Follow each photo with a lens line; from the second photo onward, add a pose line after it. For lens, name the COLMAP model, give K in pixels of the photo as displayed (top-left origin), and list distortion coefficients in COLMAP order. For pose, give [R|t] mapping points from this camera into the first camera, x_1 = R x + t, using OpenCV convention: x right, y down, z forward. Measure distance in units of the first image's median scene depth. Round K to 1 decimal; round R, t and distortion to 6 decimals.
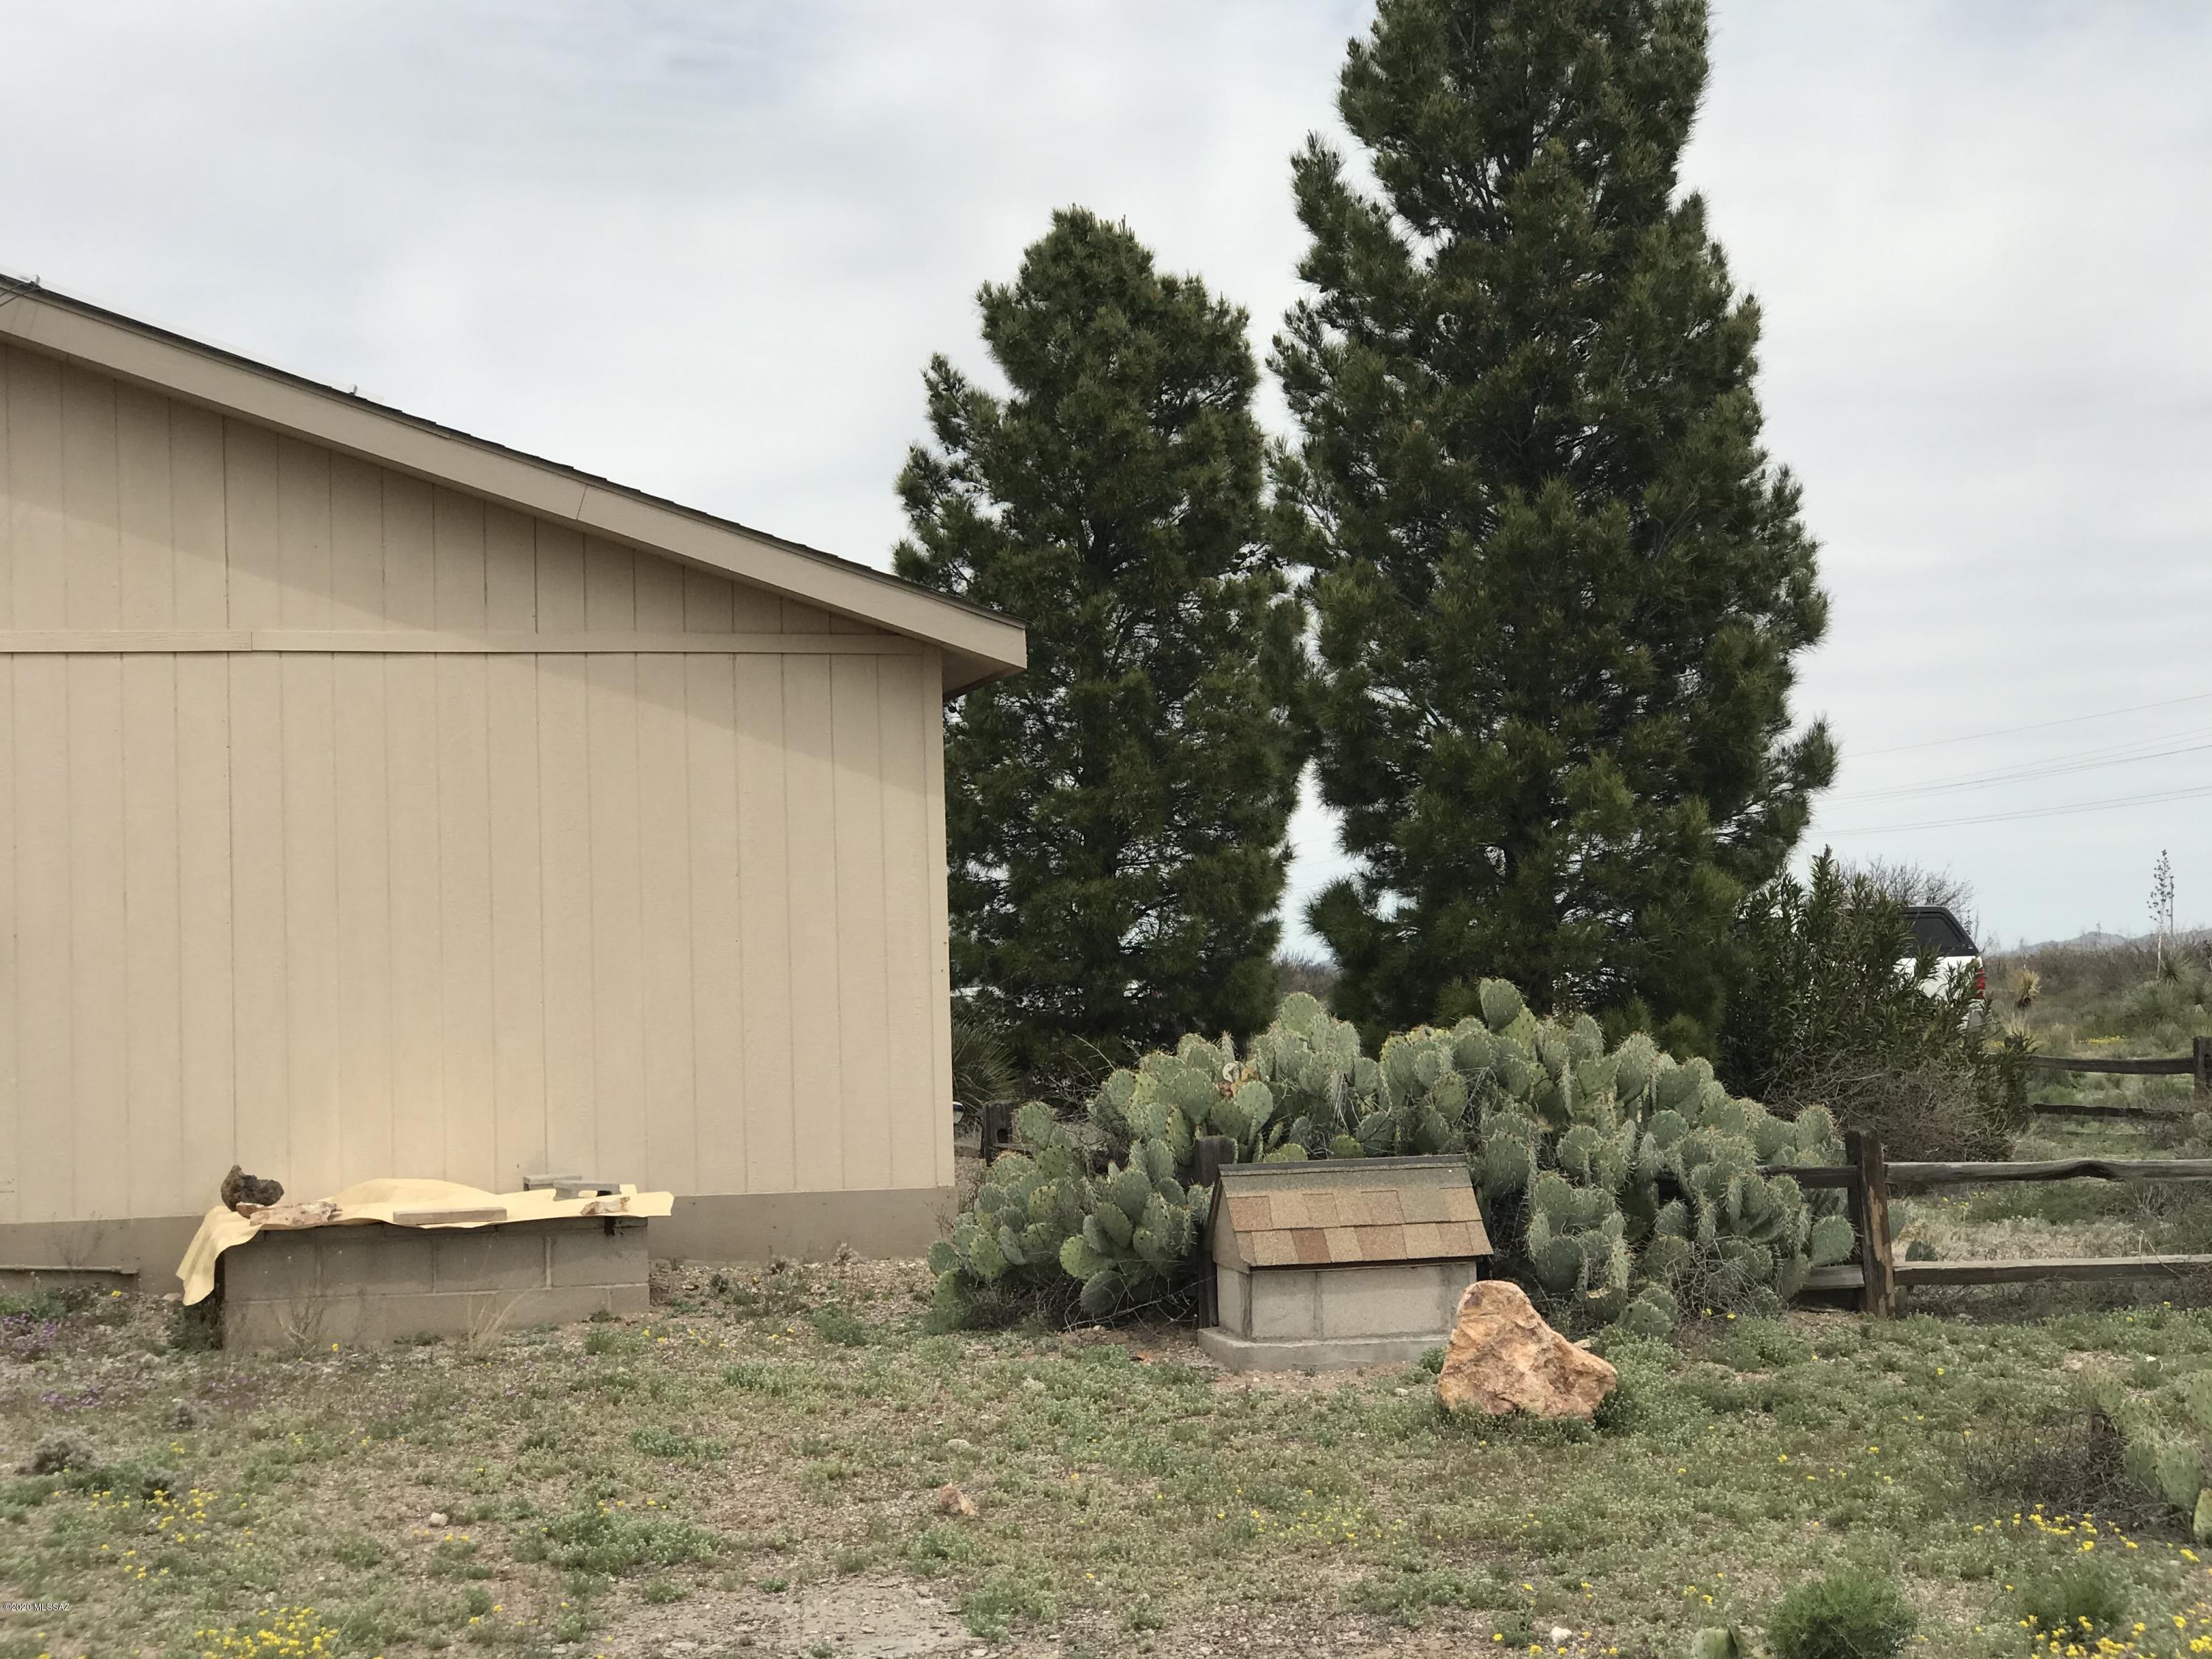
lens RADIAL K [[3597.3, 0, 1106.0], [0, 3597.3, 829.5], [0, 0, 1]] dist [0.119328, -0.195451]
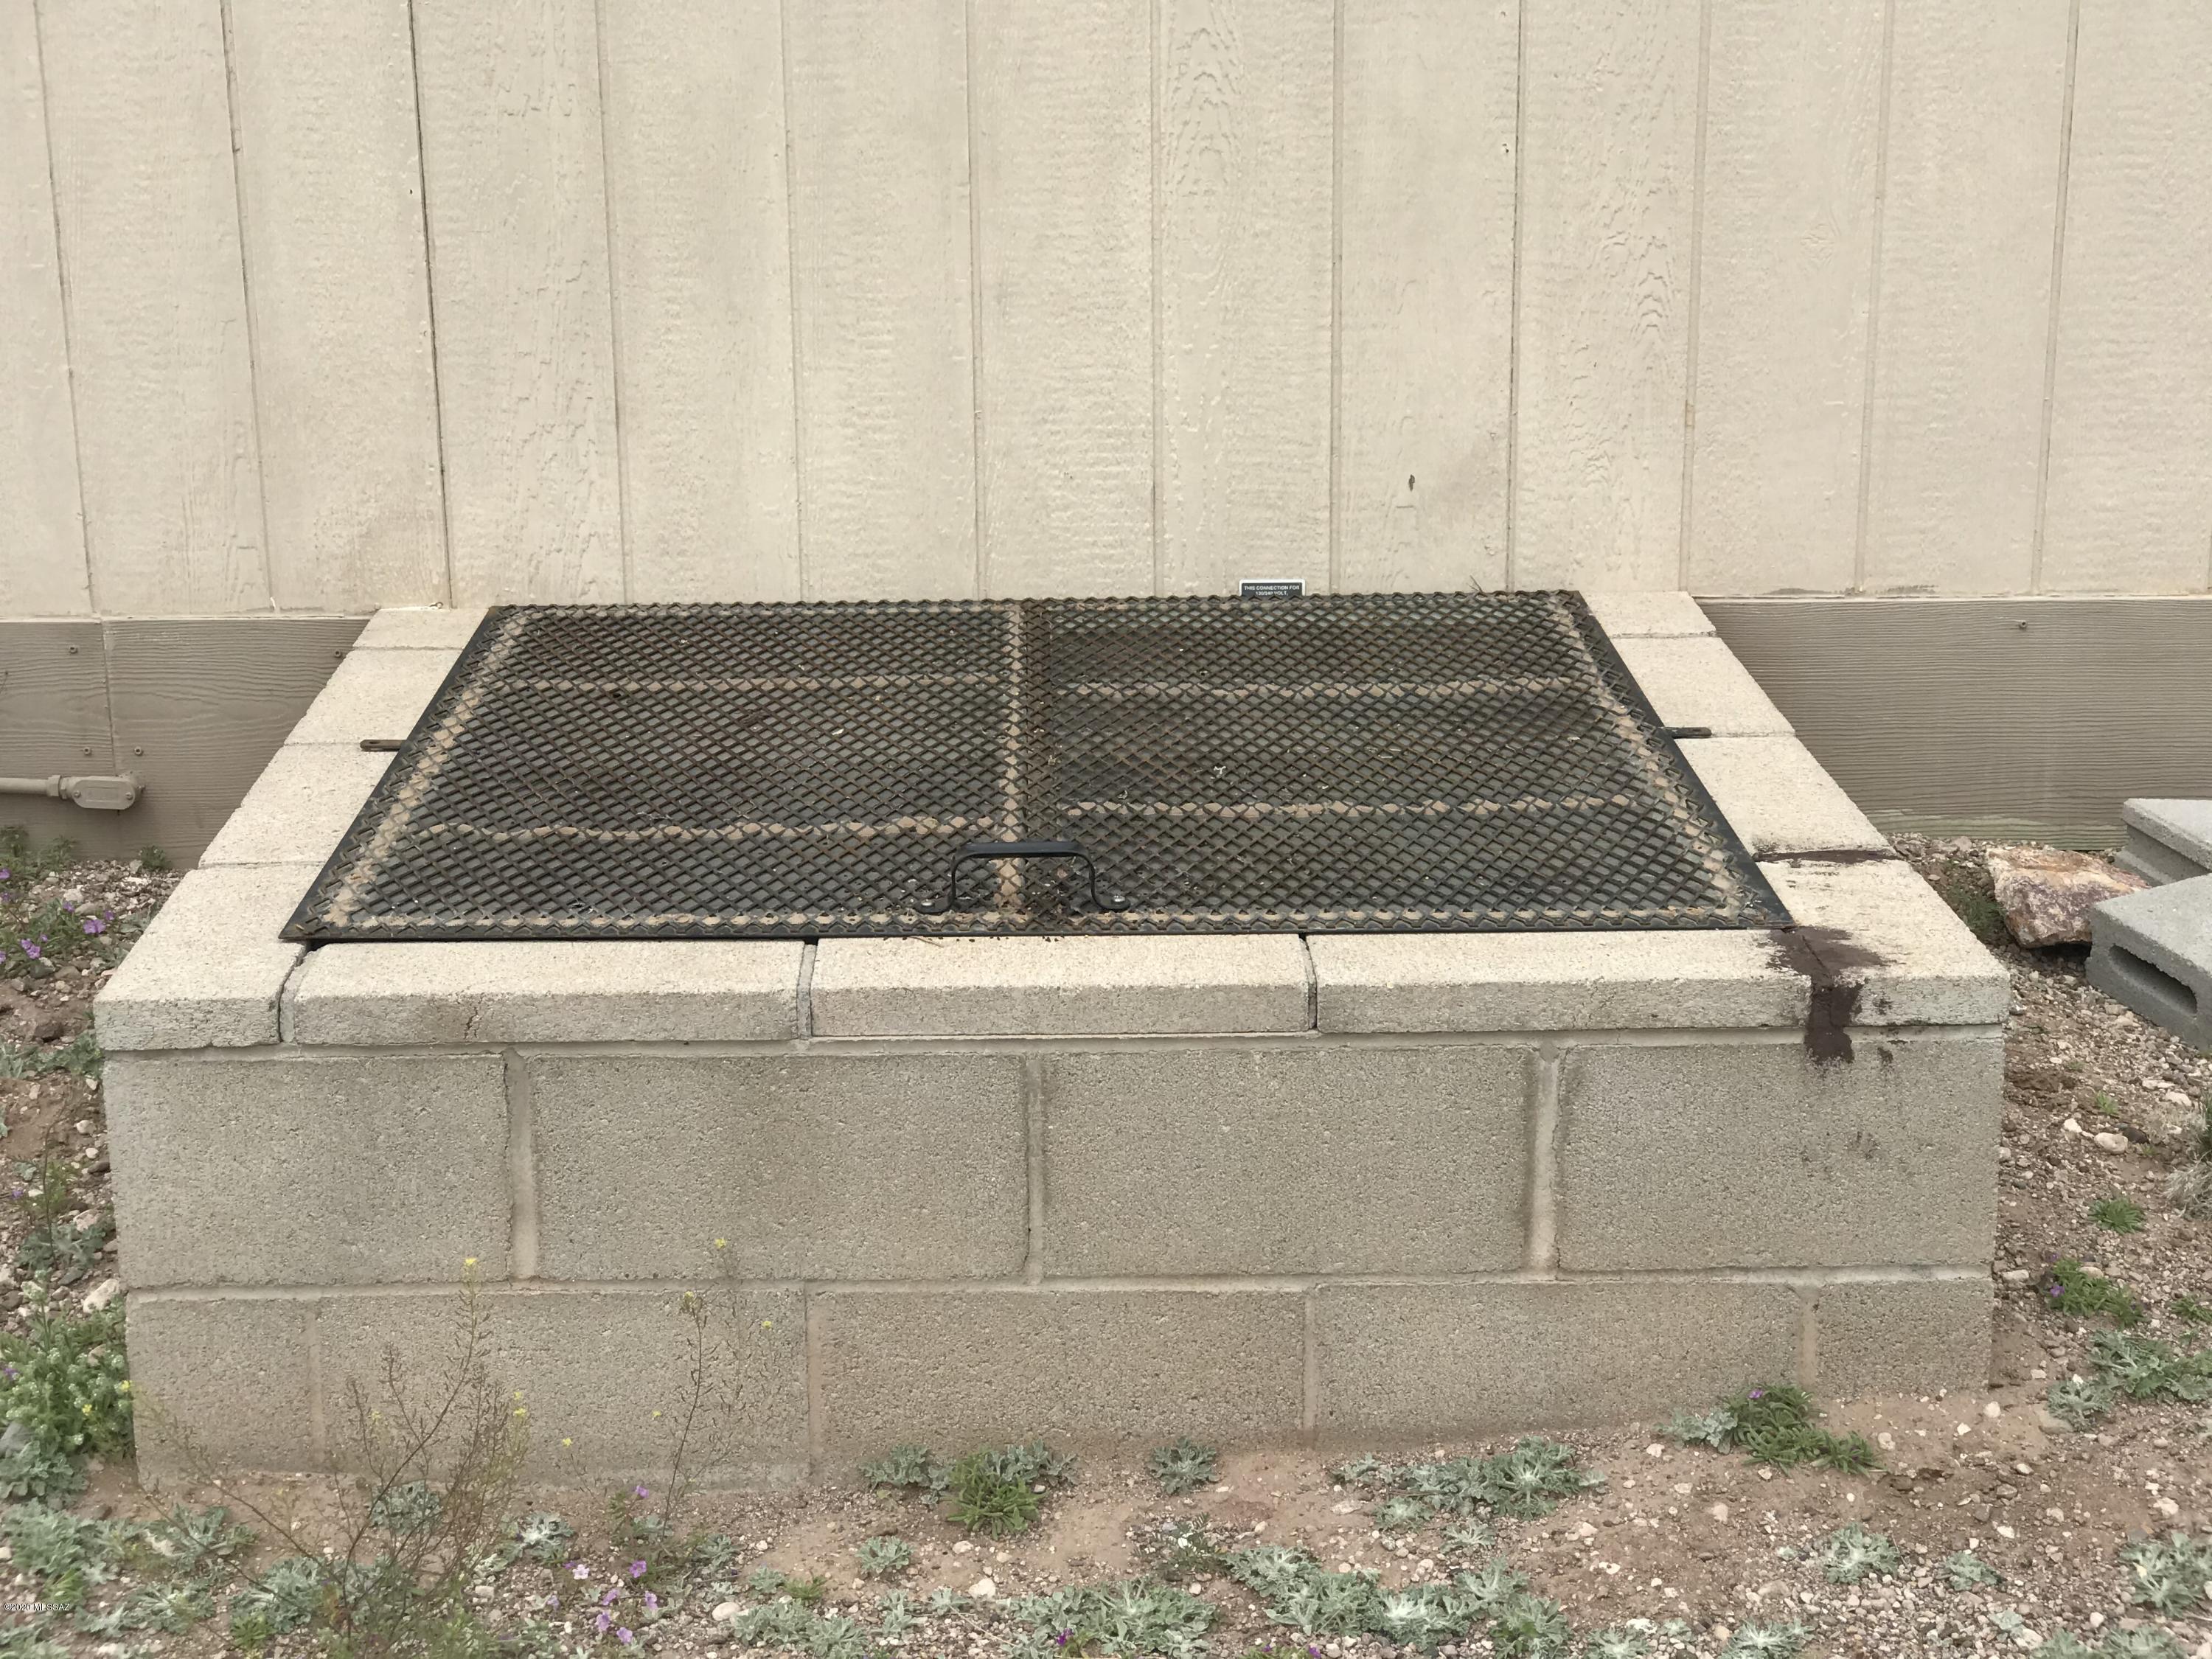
lens RADIAL K [[3504.7, 0, 1102.6], [0, 3504.7, 844.2], [0, 0, 1]] dist [0.178709, -0.017414]
pose [[0.971832, 0.085740, -0.219526, -0.134383], [-0.005435, 0.939381, 0.342833, 0.027429], [0.235613, -0.331983, 0.913386, 0.799991]]
